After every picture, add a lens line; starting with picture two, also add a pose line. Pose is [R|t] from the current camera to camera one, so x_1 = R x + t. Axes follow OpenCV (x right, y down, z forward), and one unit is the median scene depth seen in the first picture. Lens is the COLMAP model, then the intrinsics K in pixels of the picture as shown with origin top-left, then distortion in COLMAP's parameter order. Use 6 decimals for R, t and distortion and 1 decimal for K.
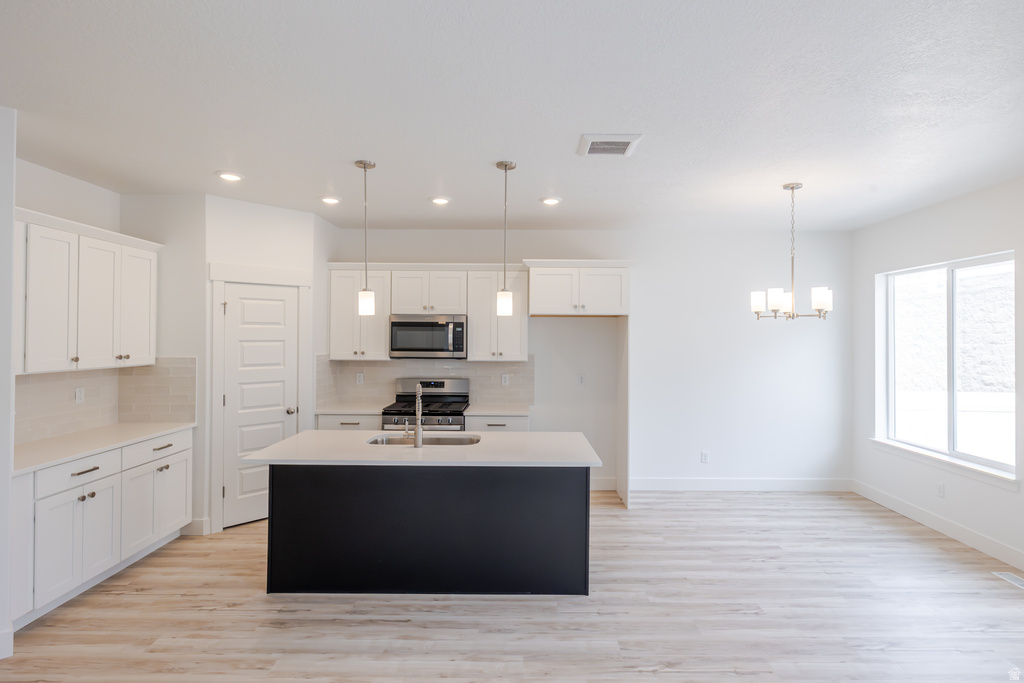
lens RADIAL K [[533.3, 0, 517.6], [0, 533.3, 330.4], [0, 0, 1]] dist [-0.002589, -0.000046]
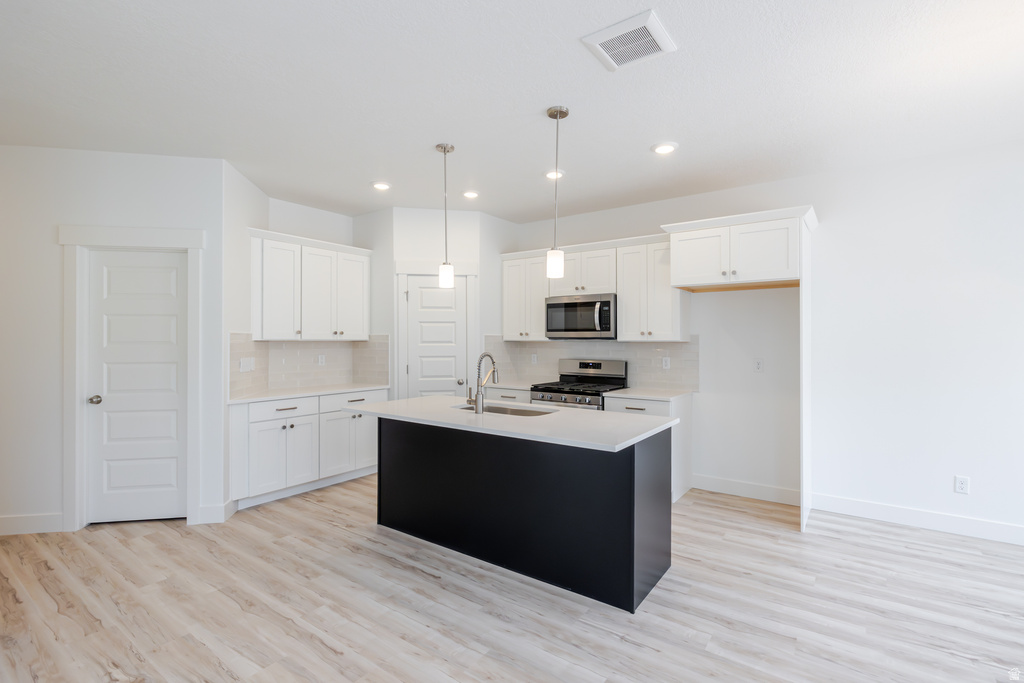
lens RADIAL K [[475.8, 0, 518.3], [0, 475.8, 336.9], [0, 0, 1]] dist [-0.003886, 0.000439]
pose [[0.814480, -0.007888, -0.580138, 0.311907], [0.009492, 0.999955, -0.000270, 0.057937], [0.580114, -0.005286, 0.814518, 0.239371]]
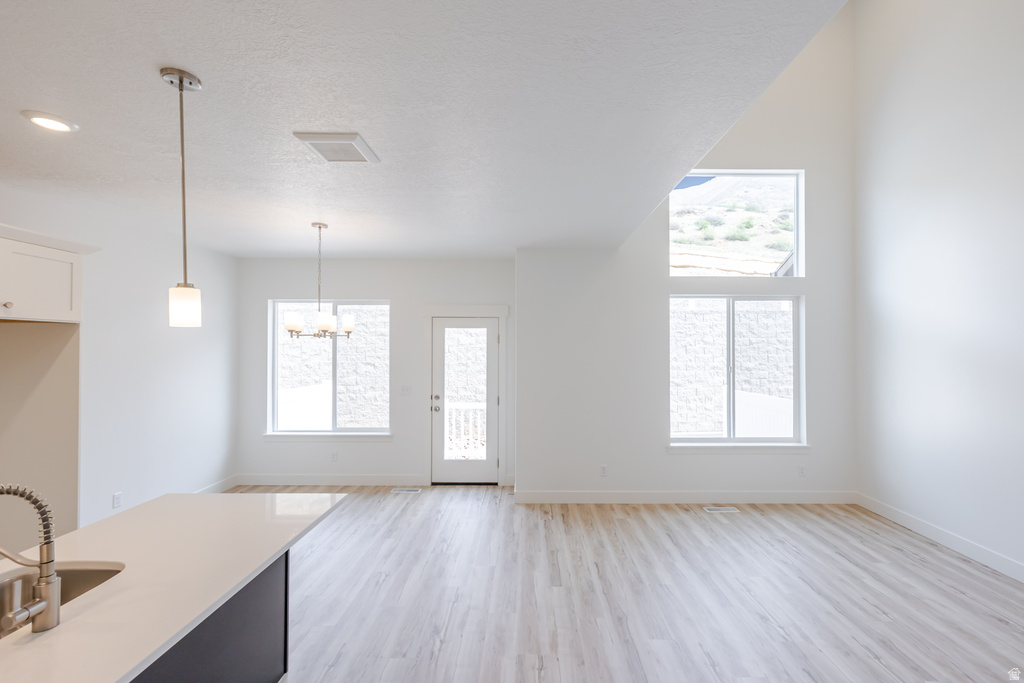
lens RADIAL K [[450.4, 0, 524.1], [0, 450.4, 347.9], [0, 0, 1]] dist [0.001415, 0.000224]
pose [[-0.000050, -0.005402, 0.999985, -0.430029], [-0.013825, 0.999890, 0.005401, -0.009841], [-0.999904, -0.013825, -0.000125, 0.485647]]
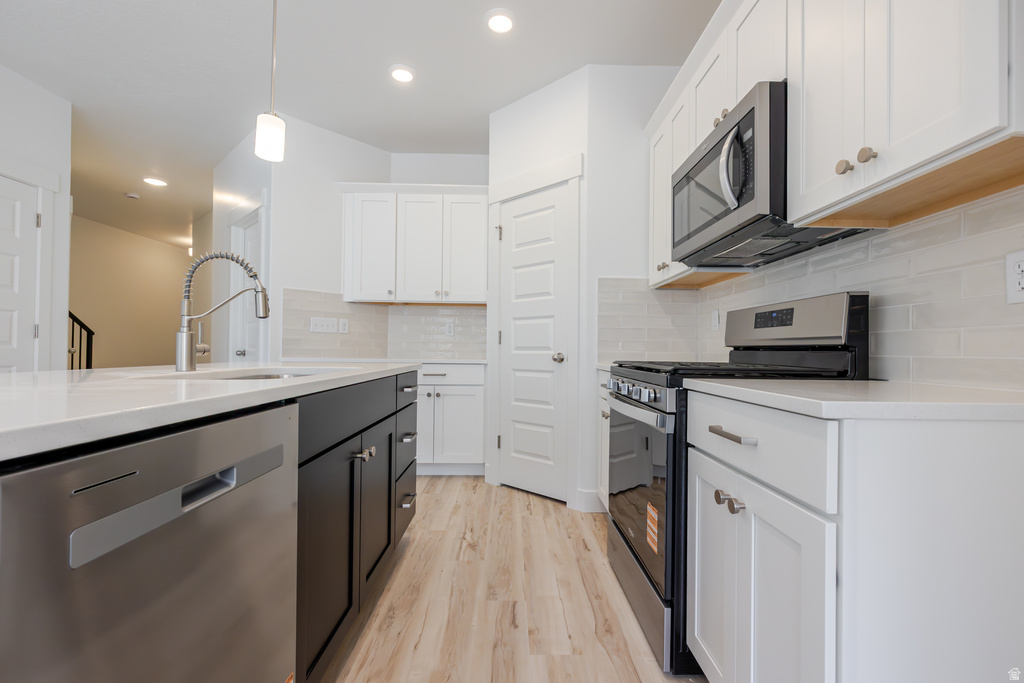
lens RADIAL K [[450.4, 0, 524.1], [0, 450.4, 347.9], [0, 0, 1]] dist [0.001415, 0.000224]
pose [[0.034099, -0.011486, -0.999352, 0.191108], [-0.001124, 0.999933, -0.011531, 0.157531], [0.999418, 0.001516, 0.034084, 1.016501]]
